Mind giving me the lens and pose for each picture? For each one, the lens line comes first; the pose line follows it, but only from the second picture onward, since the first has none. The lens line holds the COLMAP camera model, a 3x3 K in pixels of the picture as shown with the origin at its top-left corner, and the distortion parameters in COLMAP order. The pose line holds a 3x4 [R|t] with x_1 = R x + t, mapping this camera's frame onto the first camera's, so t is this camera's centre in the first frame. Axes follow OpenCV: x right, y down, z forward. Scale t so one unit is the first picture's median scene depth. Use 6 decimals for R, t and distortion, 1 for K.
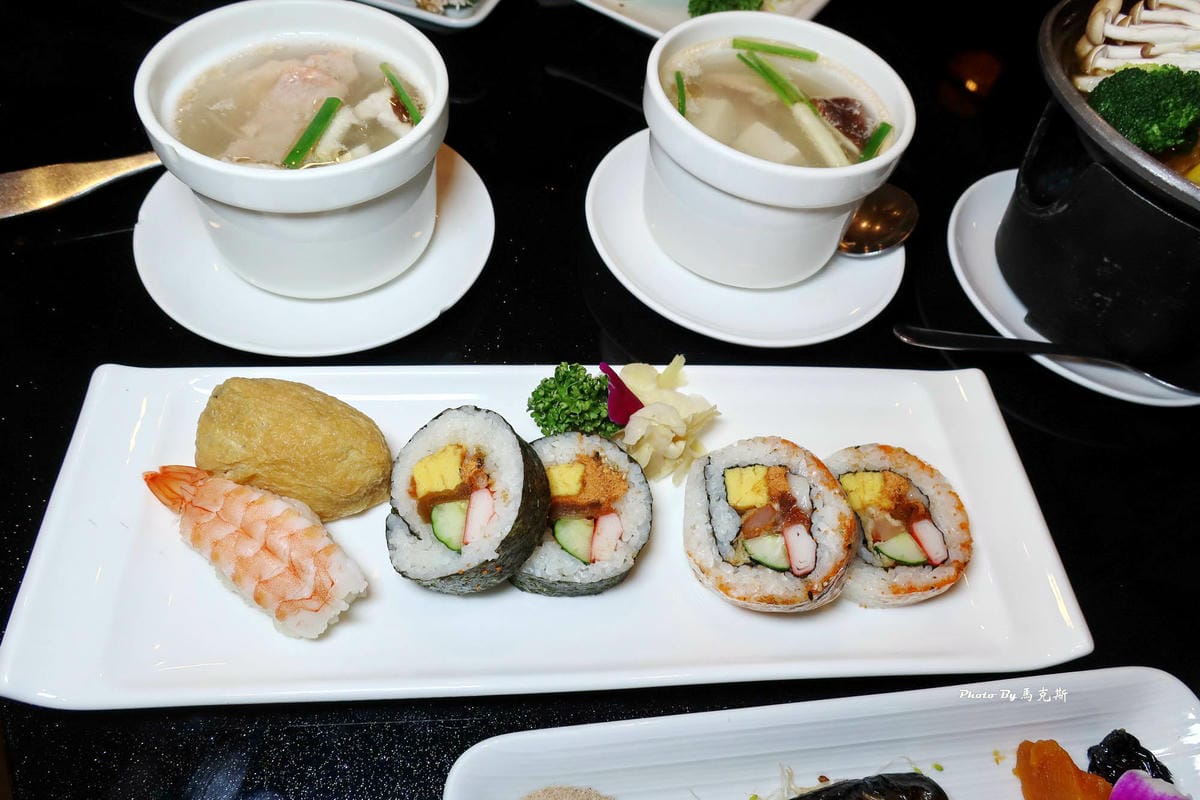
lens RADIAL K [[819.0, 0, 590.2], [0, 819.0, 404.3], [0, 0, 1]] dist [-0.015146, -0.010123]
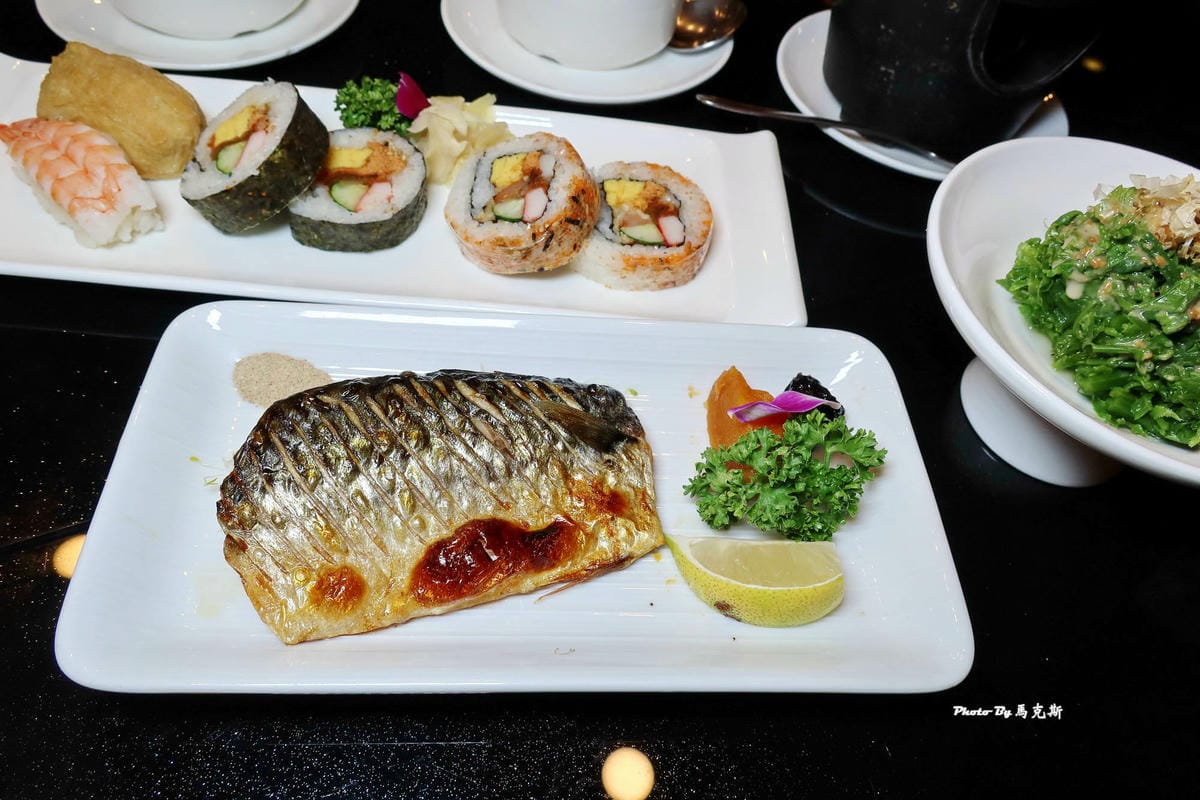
lens RADIAL K [[819.0, 0, 584.1], [0, 819.0, 394.5], [0, 0, 1]] dist [-0.015146, -0.010123]
pose [[0.996502, 0.070260, -0.045244, 0.357615], [-0.072007, 0.996671, -0.038222, 0.432469], [0.042408, 0.041346, 0.998245, -0.100253]]
